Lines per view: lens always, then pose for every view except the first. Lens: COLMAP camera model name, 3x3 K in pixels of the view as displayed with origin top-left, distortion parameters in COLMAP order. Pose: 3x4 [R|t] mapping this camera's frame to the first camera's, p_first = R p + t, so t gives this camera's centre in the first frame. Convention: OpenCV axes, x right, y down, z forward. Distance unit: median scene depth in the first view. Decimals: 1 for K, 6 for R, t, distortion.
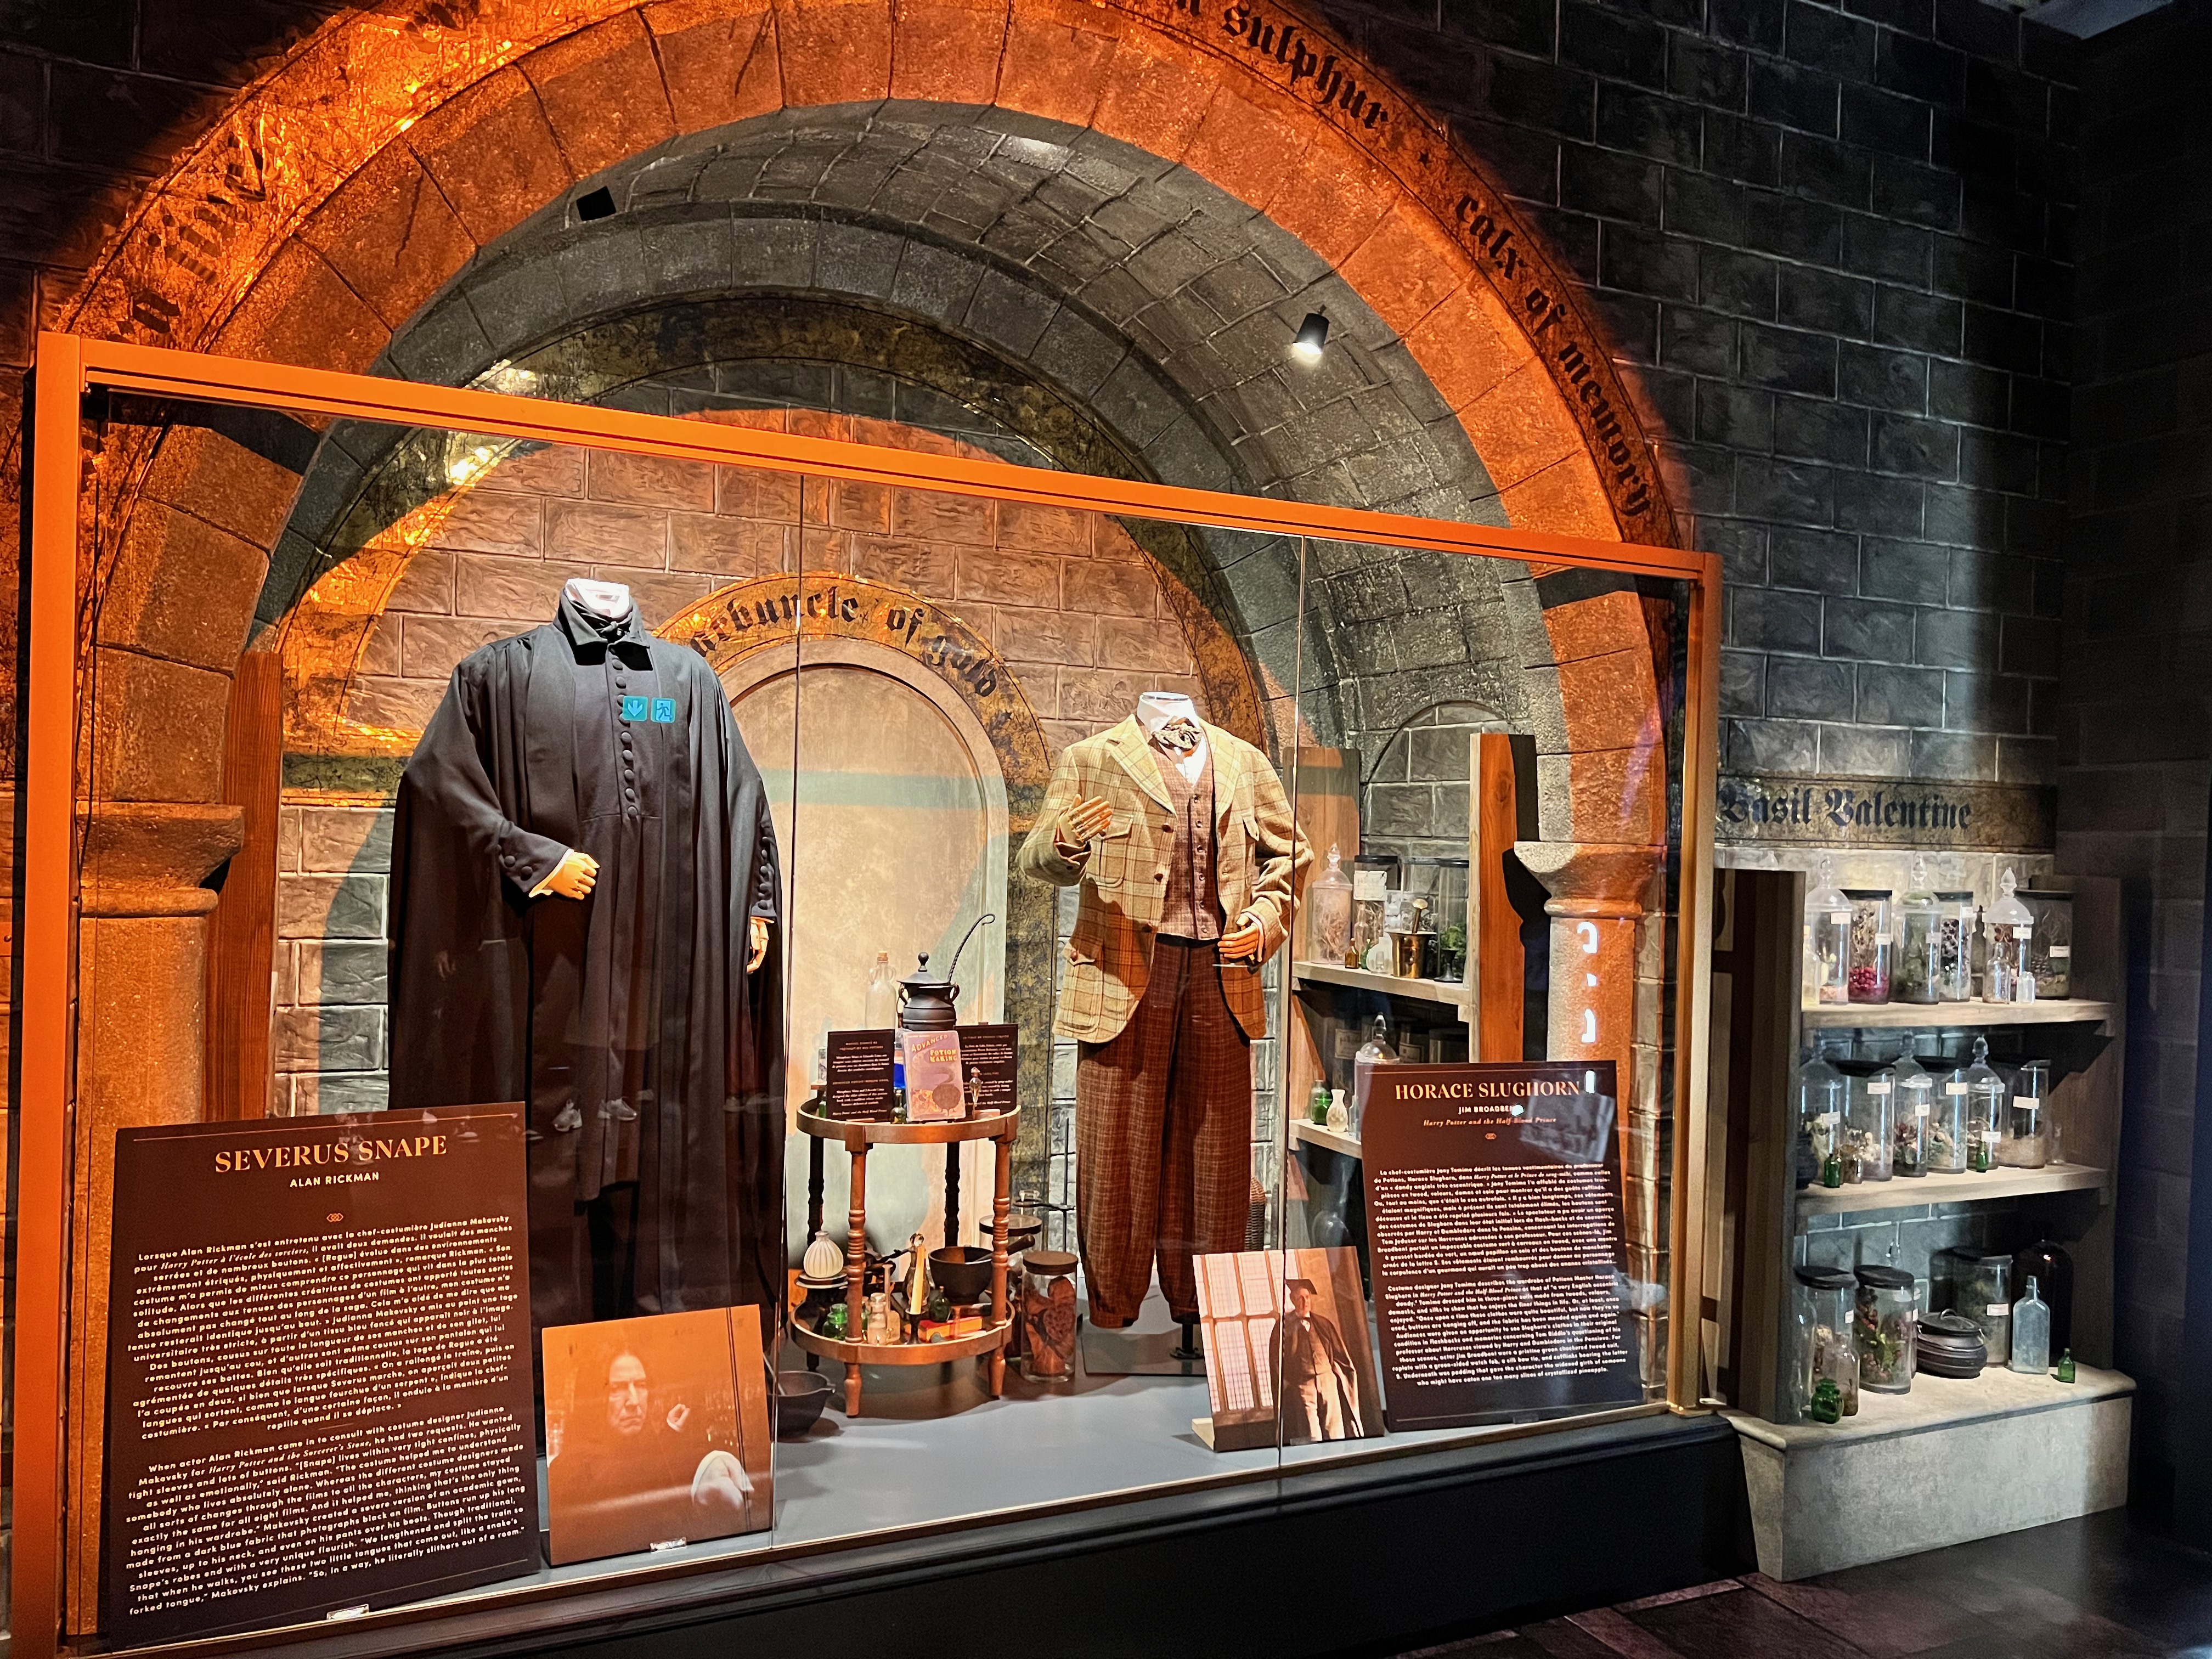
lens RADIAL K [[1697.9, 0, 1092.8], [0, 1697.9, 826.5], [0, 0, 1]] dist [0.039059, -0.047698]
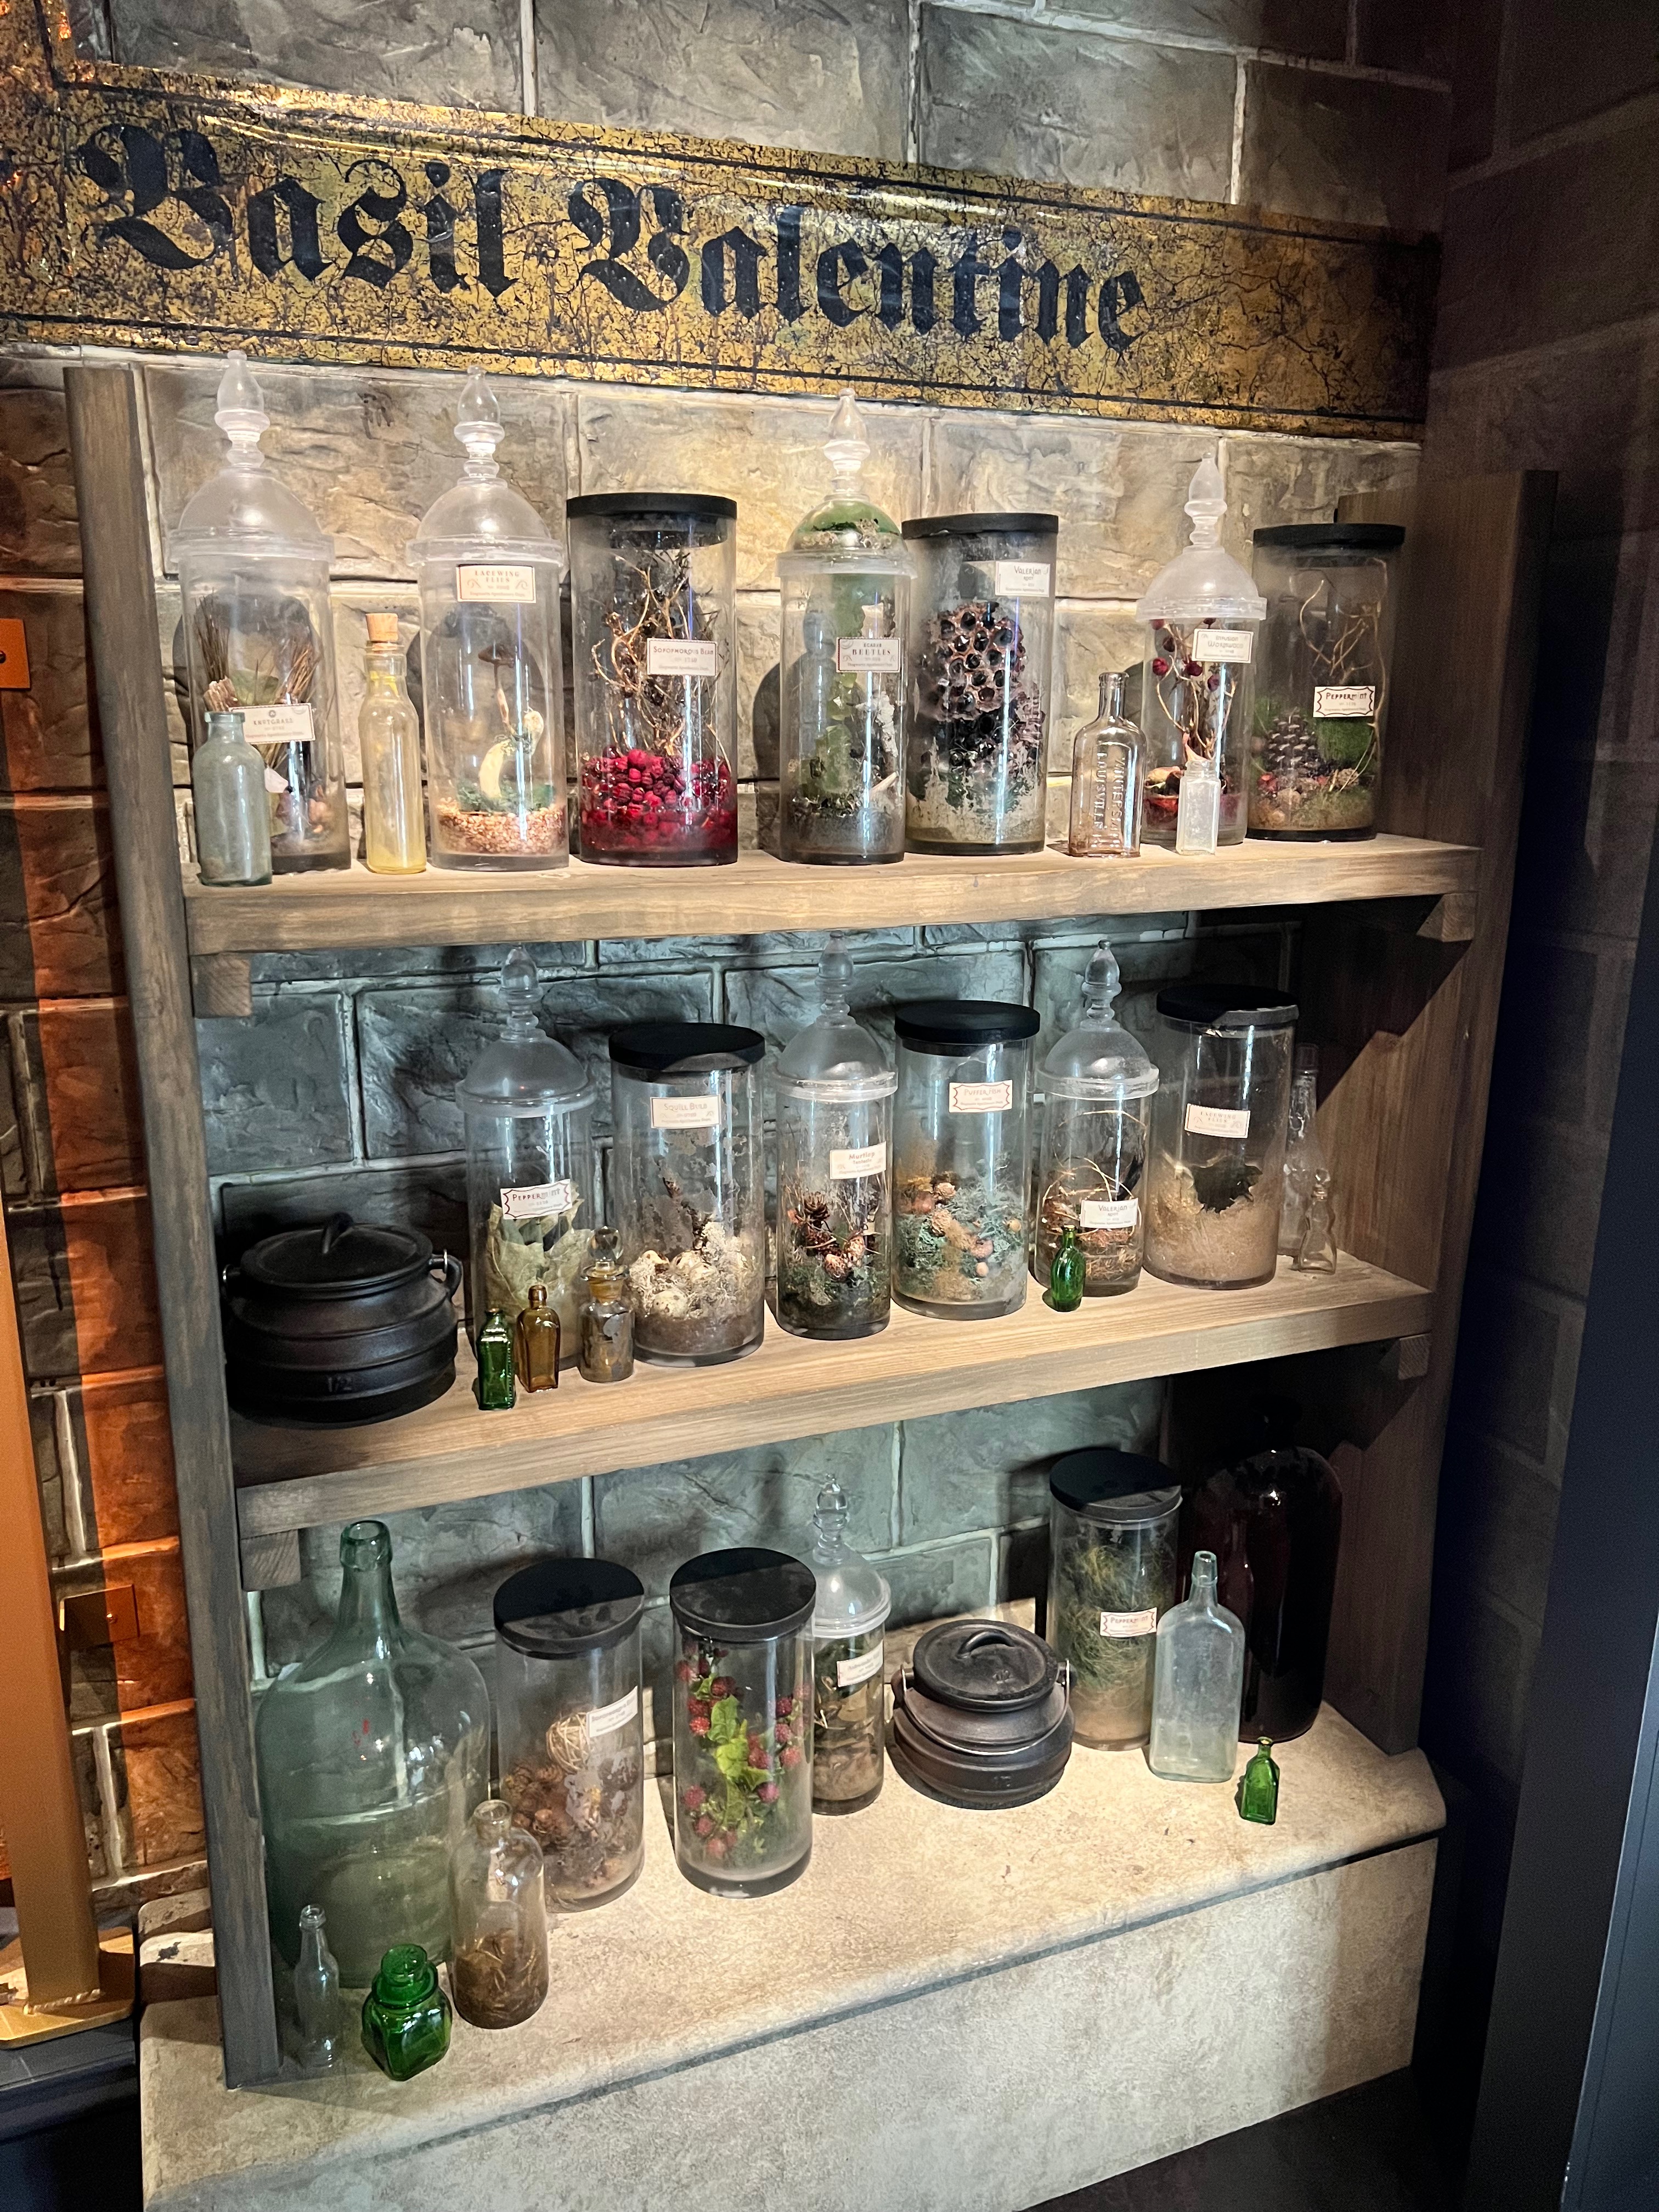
lens RADIAL K [[1697.9, 0, 838.2], [0, 1697.9, 1117.7], [0, 0, 1]] dist [0.039059, -0.047698]
pose [[0.998611, -0.007912, -0.052099, 0.483204], [0.020556, 0.968828, 0.246878, 0.067738], [0.048522, -0.247606, 0.967645, 0.639601]]
